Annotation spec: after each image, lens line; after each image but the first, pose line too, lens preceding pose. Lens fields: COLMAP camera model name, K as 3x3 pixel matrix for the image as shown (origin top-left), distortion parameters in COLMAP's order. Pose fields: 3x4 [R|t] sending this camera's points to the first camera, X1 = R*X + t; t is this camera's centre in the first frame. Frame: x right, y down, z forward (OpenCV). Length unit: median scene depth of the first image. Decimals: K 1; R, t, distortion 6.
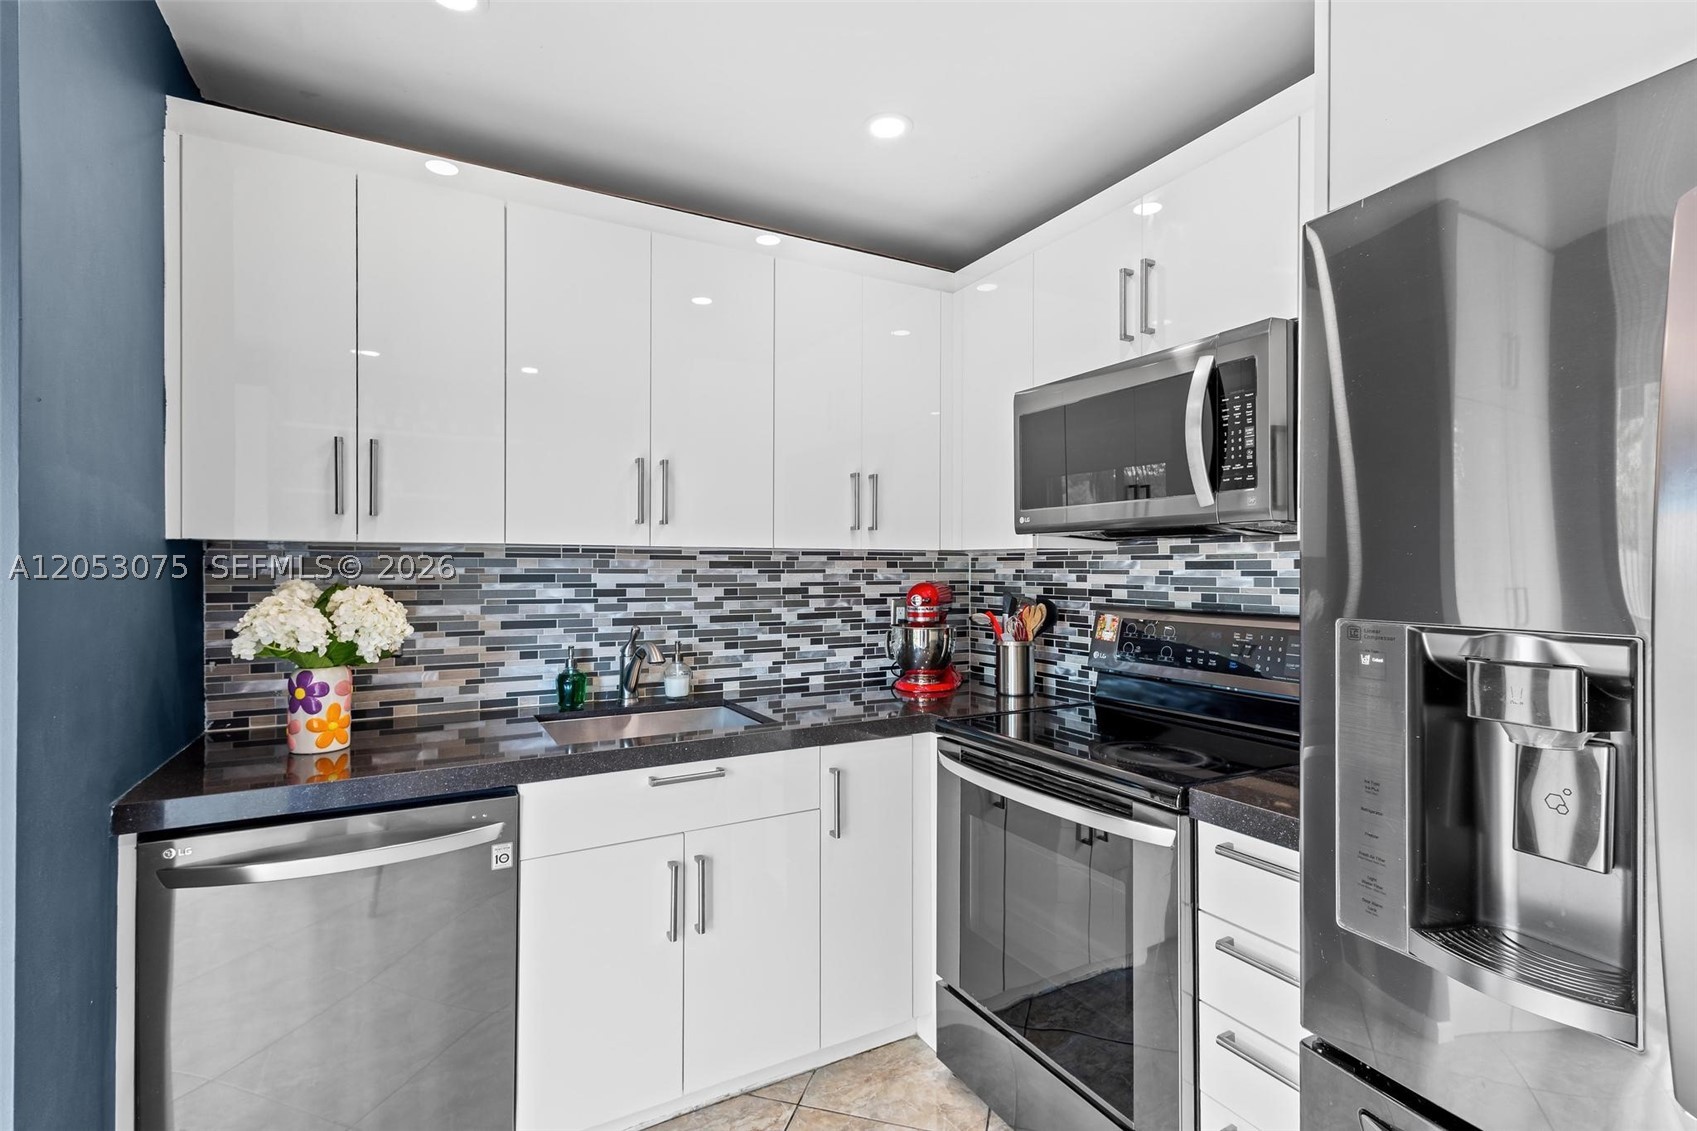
lens RADIAL K [[782.3, 0, 848.5], [0, 782.3, 565.5], [0, 0, 1]] dist [-0.000089, -0.000073]
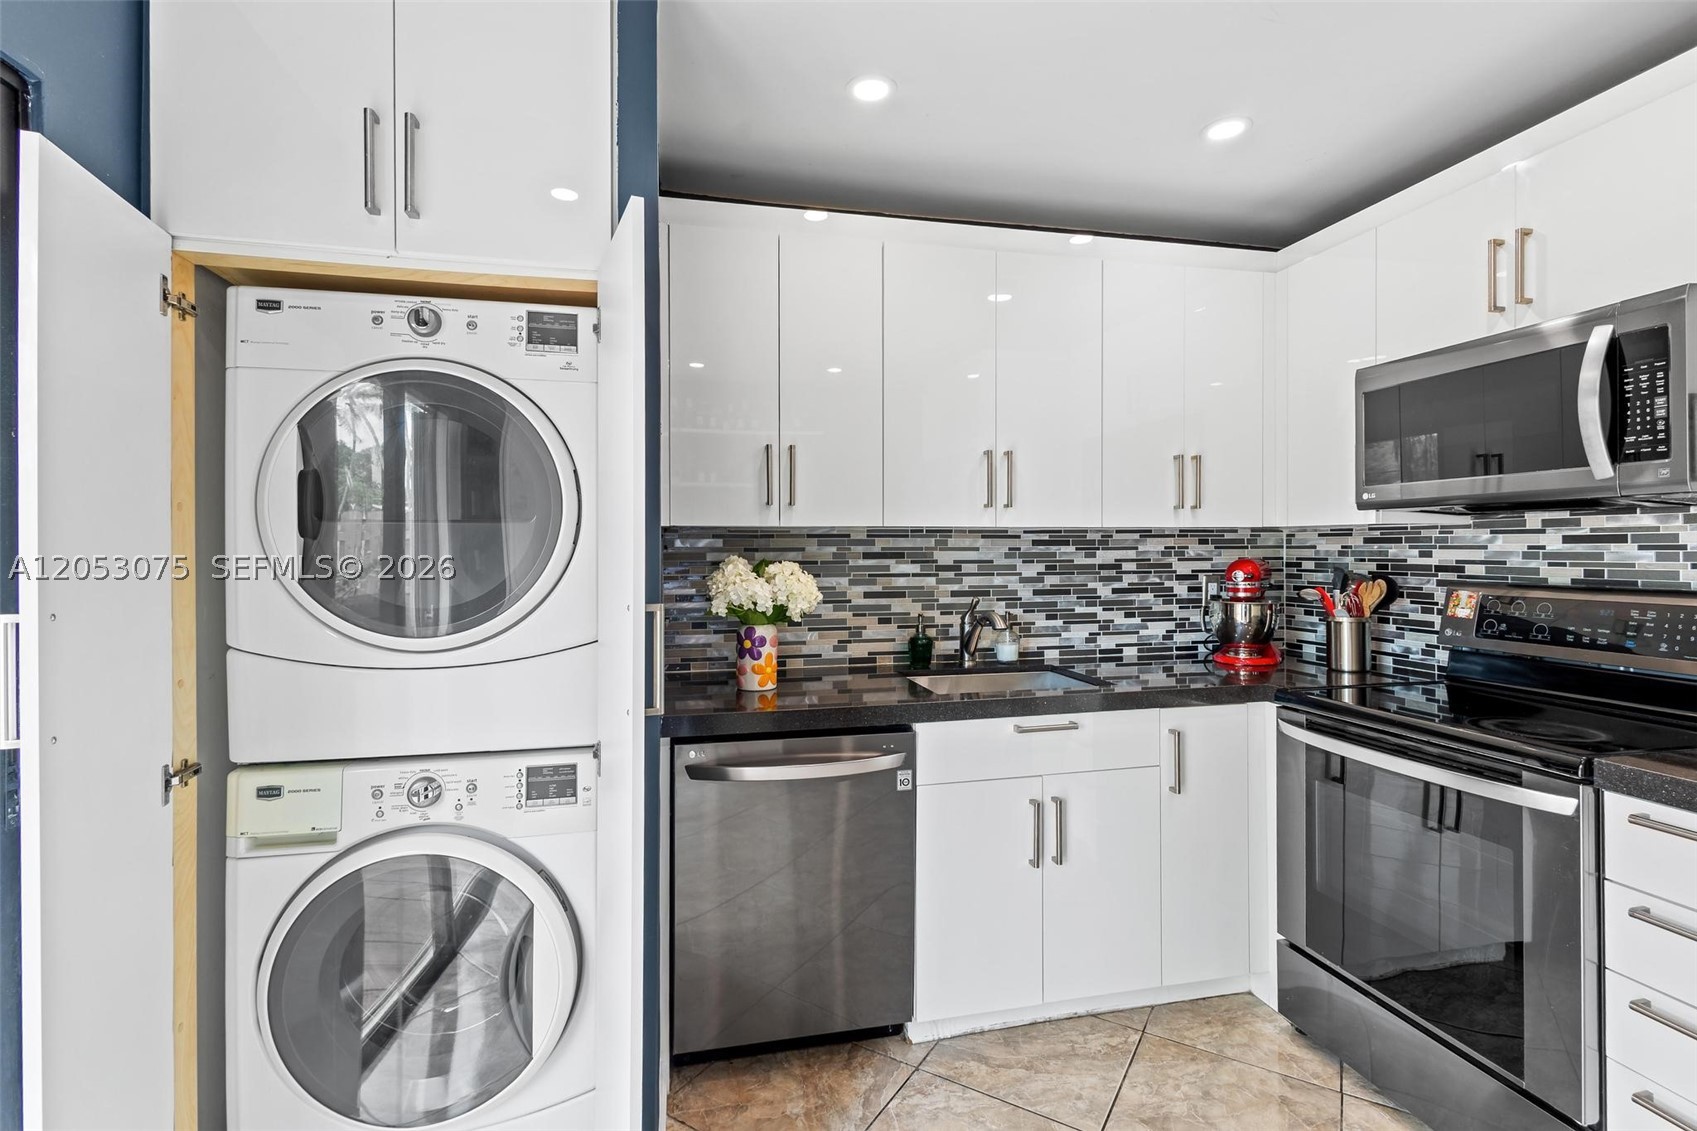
lens RADIAL K [[792.5, 0, 851.0], [0, 792.5, 548.8], [0, 0, 1]] dist [0.001952, -0.000859]
pose [[0.960465, -0.005640, -0.278345, -0.124033], [0.007172, 0.999964, 0.004487, 0.000504], [0.278310, -0.006306, 0.960471, -0.157307]]
